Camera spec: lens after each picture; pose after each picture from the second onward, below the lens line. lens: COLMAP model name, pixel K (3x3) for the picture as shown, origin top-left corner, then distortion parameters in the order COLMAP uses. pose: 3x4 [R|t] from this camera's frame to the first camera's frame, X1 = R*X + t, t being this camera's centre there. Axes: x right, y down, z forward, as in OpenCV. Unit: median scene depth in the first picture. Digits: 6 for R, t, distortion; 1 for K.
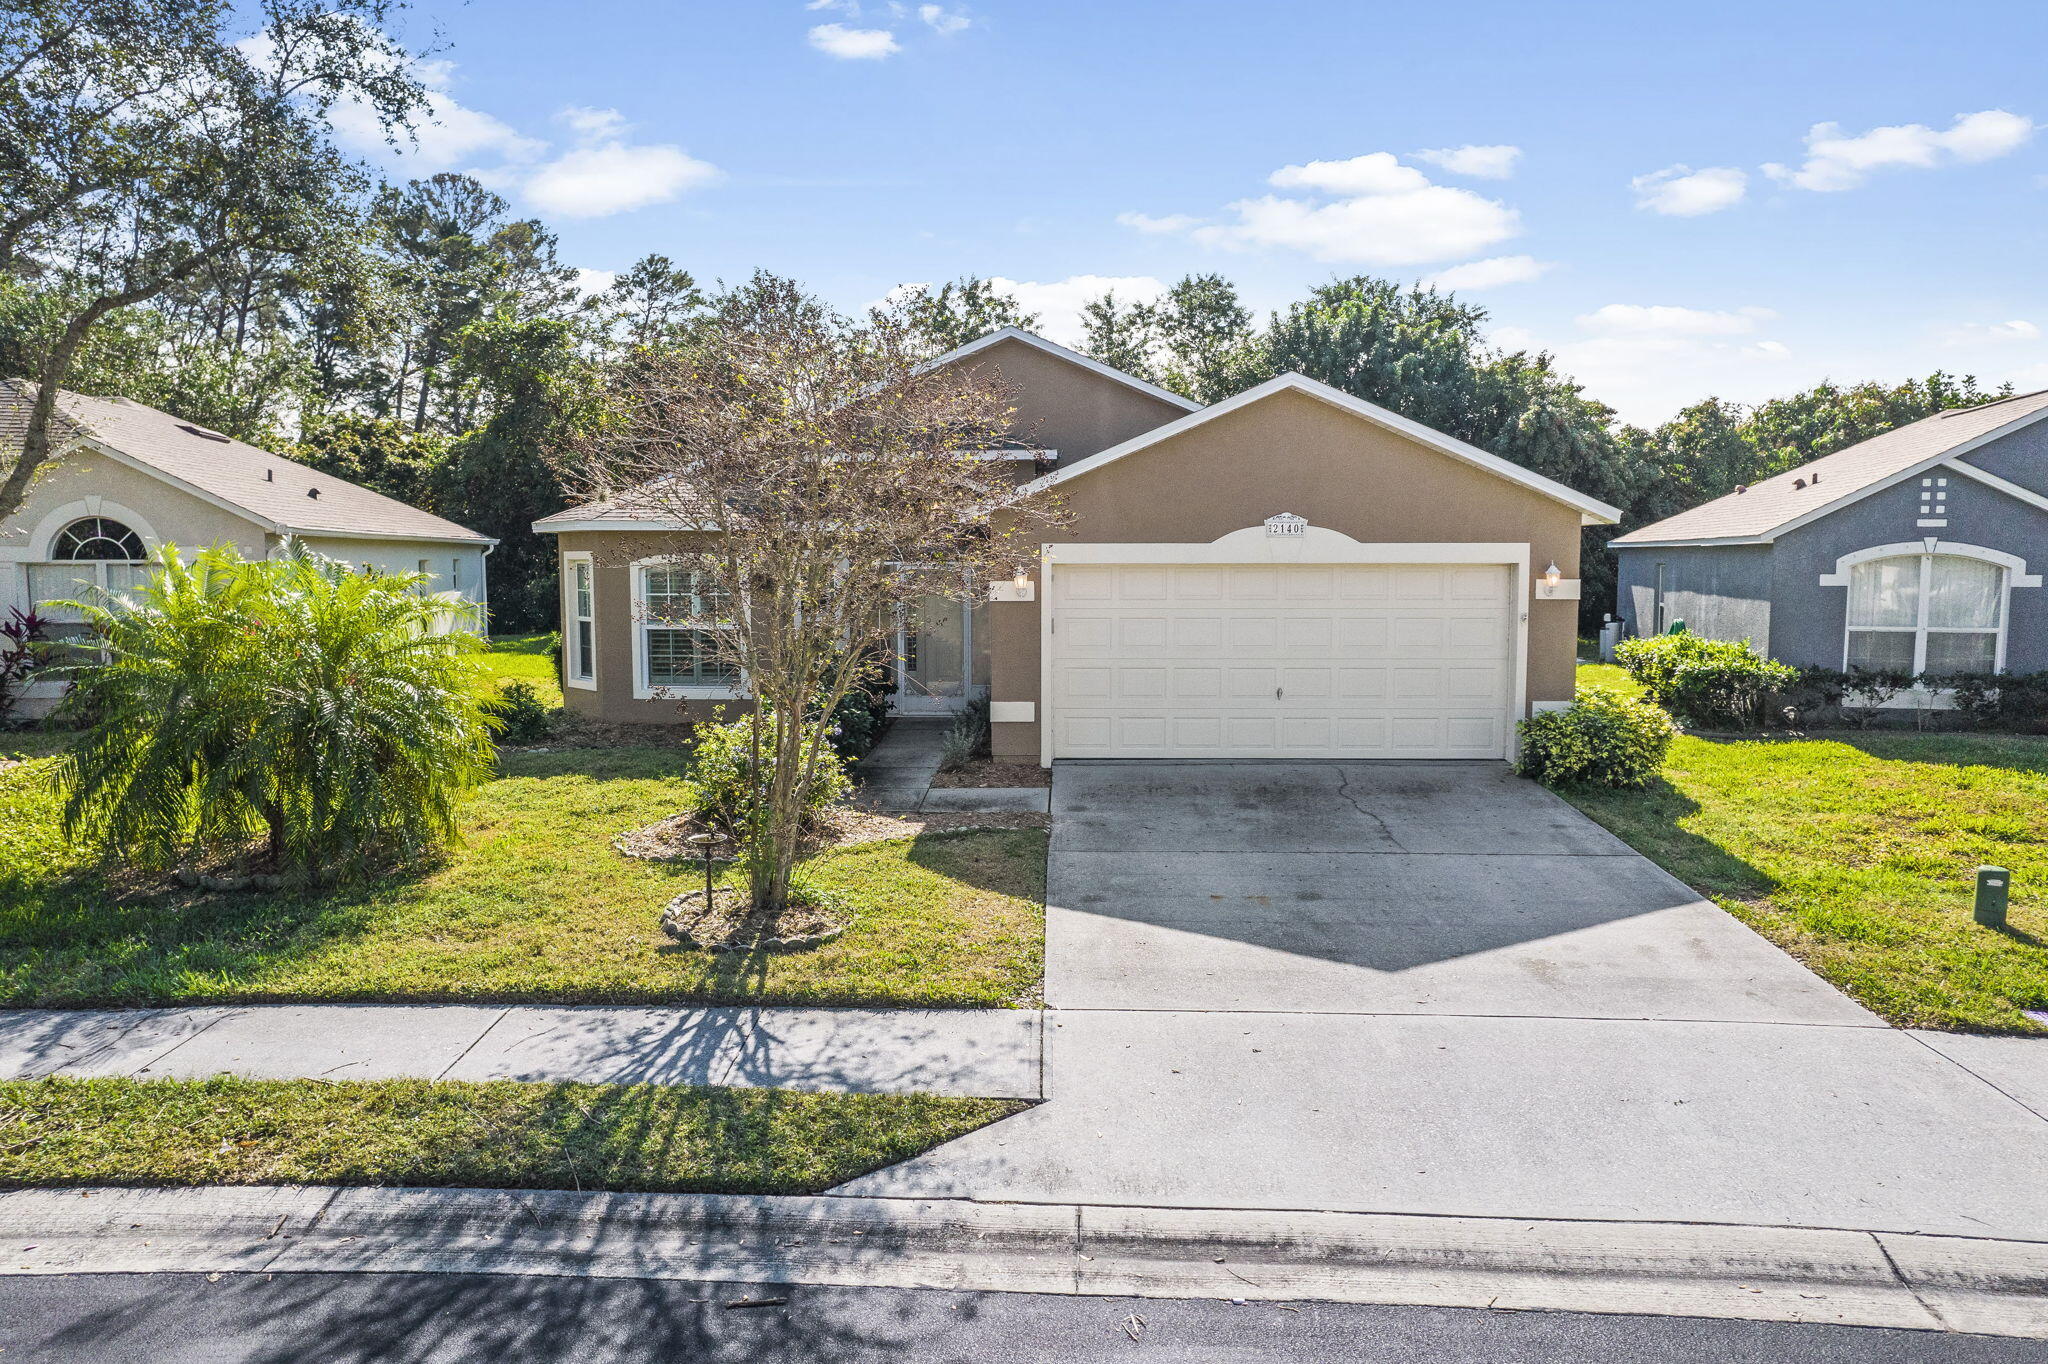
lens RADIAL K [[1396.3, 0, 1024.0], [0, 1396.3, 682.0], [0, 0, 1]] dist [-0.039079, -0.002596]
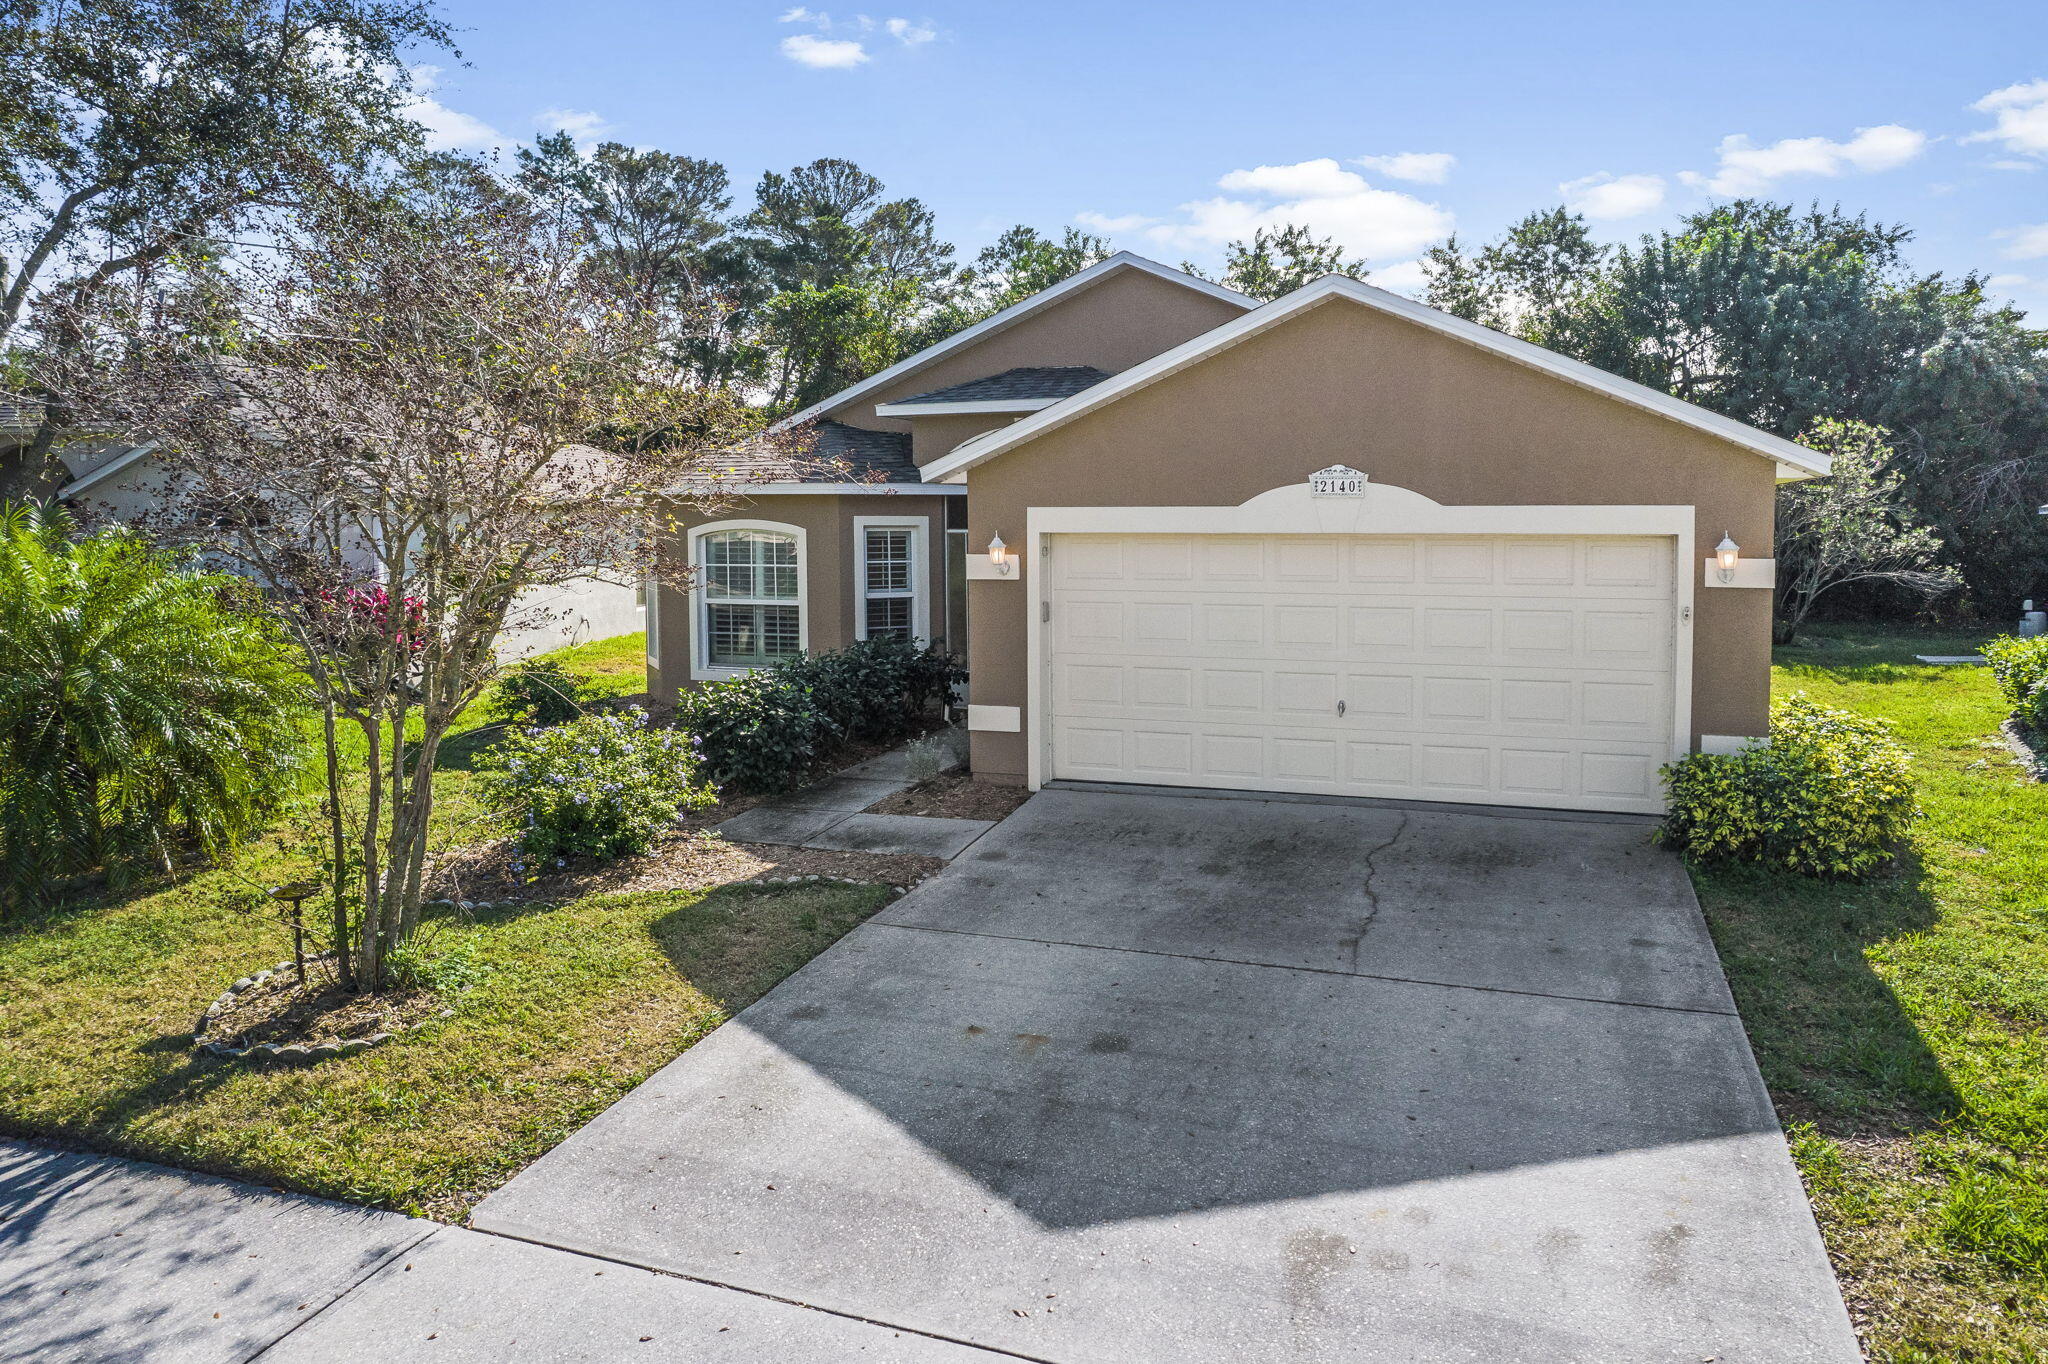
lens RADIAL K [[1395.7, 0, 1029.2], [0, 1395.7, 614.6], [0, 0, 1]] dist [-0.080006, 0.080217]
pose [[0.957772, 0.020878, -0.286769, 0.241066], [-0.027944, 0.999398, -0.020570, -0.022494], [0.286167, 0.027715, 0.957779, 0.249888]]
